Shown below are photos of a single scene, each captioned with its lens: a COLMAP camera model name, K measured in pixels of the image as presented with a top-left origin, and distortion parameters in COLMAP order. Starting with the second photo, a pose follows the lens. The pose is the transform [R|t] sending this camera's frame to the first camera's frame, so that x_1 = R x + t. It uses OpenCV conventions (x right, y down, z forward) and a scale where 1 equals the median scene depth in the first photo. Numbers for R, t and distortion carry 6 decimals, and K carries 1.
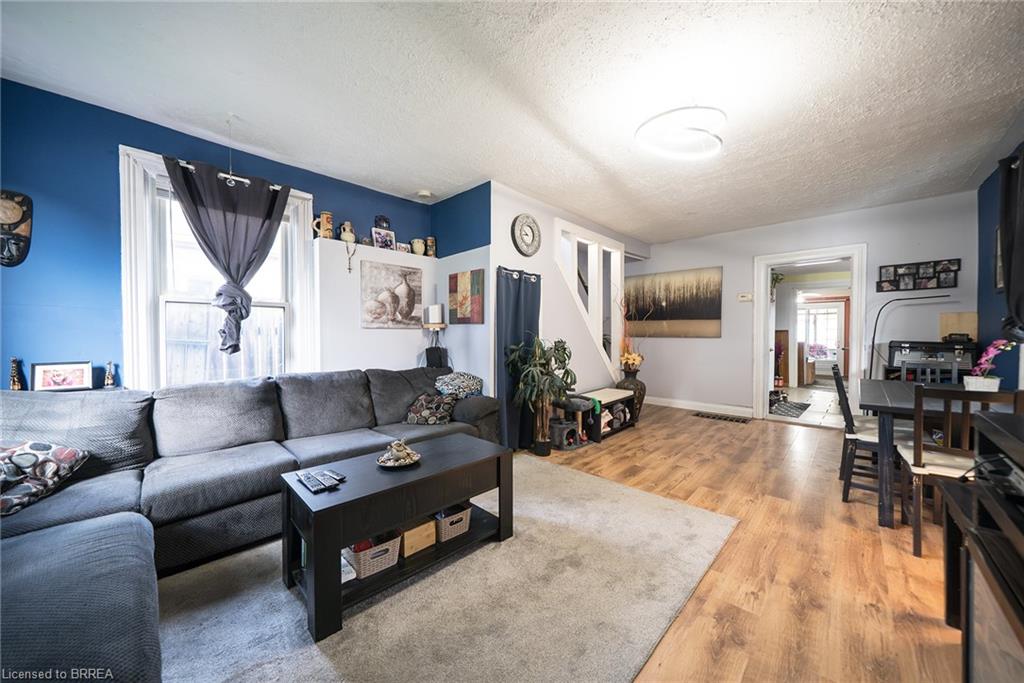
lens RADIAL K [[355.3, 0, 509.6], [0, 355.3, 340.4], [0, 0, 1]] dist [-0.000722, -0.000422]
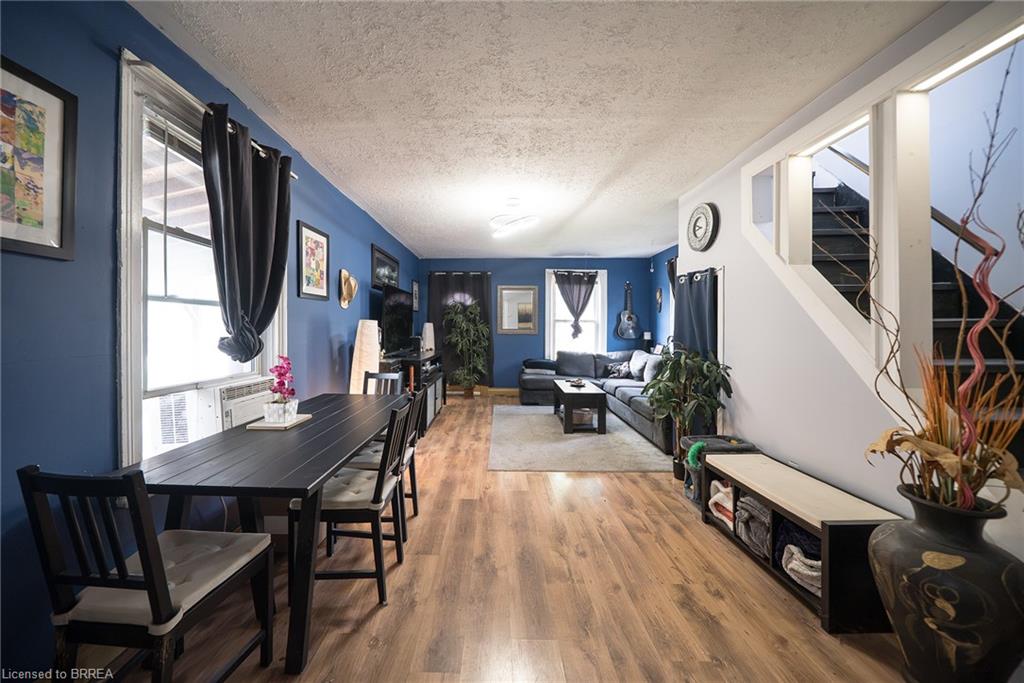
lens RADIAL K [[355.3, 0, 491.8], [0, 355.3, 326.1], [0, 0, 1]] dist [-0.000722, -0.000422]
pose [[-0.728036, -0.002905, -0.685533, 1.257214], [-0.008969, 0.999946, 0.005288, -0.067647], [0.685480, 0.009999, -0.728023, 1.588035]]
